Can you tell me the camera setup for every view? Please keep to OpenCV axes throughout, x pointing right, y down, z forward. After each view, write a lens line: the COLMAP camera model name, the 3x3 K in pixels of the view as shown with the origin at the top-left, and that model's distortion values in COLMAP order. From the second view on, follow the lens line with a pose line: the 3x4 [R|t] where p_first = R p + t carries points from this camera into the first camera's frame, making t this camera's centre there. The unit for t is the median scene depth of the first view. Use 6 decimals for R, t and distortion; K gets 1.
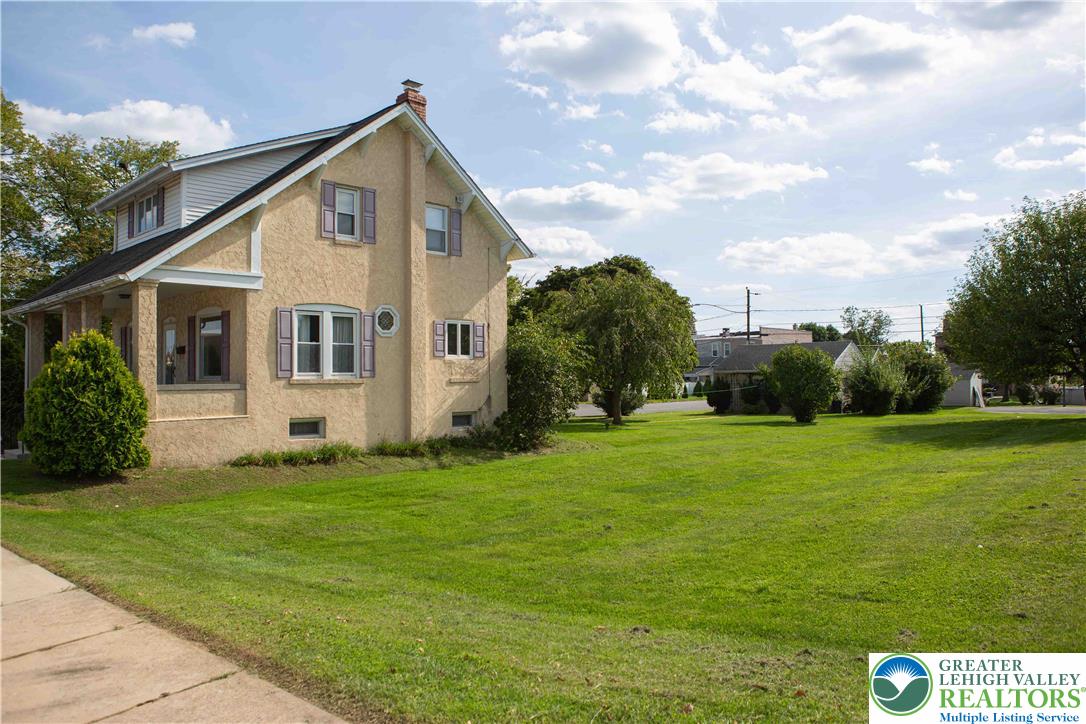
lens RADIAL K [[860.1, 0, 541.9], [0, 860.1, 342.9], [0, 0, 1]] dist [-0.068317, 0.001082]
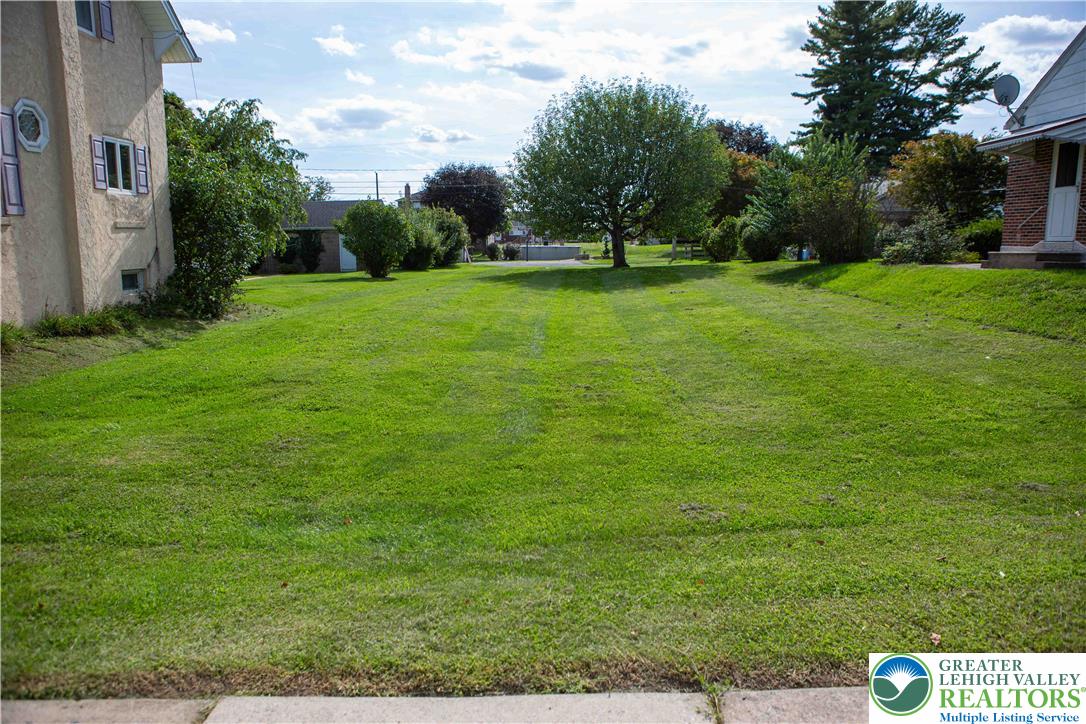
lens RADIAL K [[777.5, 0, 543.0], [0, 777.5, 362.0], [0, 0, 1]] dist [-0.110719, 0.094488]
pose [[0.699359, -0.105559, 0.706933, -0.306203], [-0.029438, 0.983942, 0.176046, 0.034241], [-0.714164, -0.143930, 0.685021, 0.305583]]
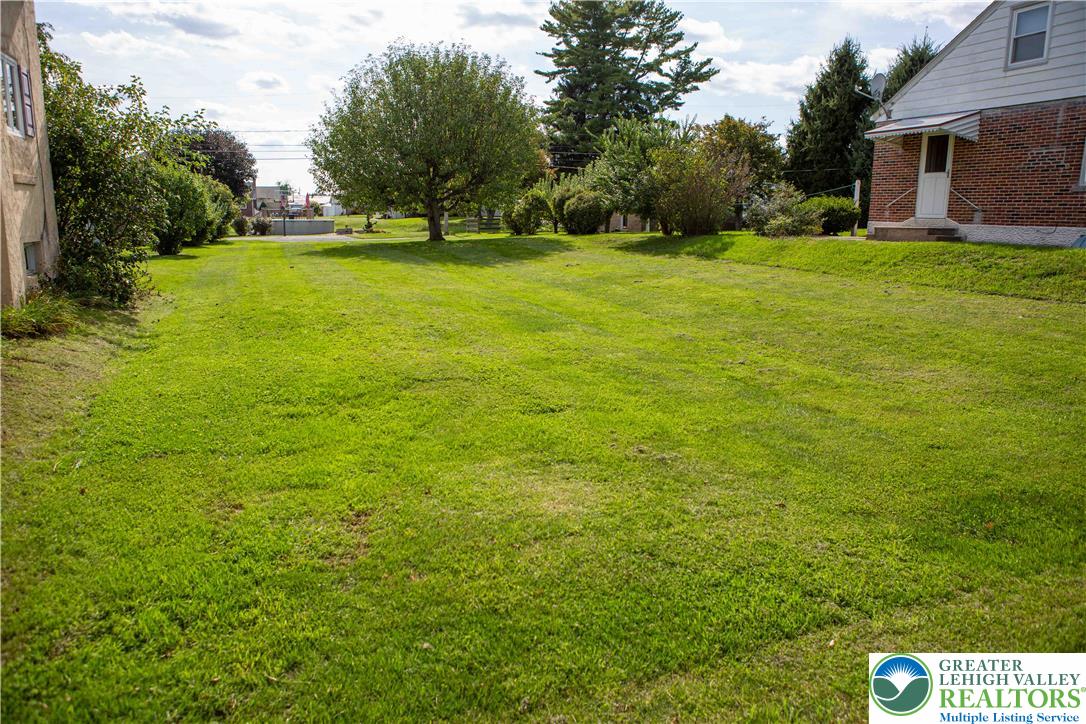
lens RADIAL K [[777.5, 0, 543.0], [0, 777.5, 362.0], [0, 0, 1]] dist [-0.110719, 0.094488]
pose [[0.353483, -0.162342, 0.921246, -0.394188], [-0.048842, 0.980279, 0.191486, 0.046314], [-0.934165, -0.112683, 0.338583, 0.510642]]
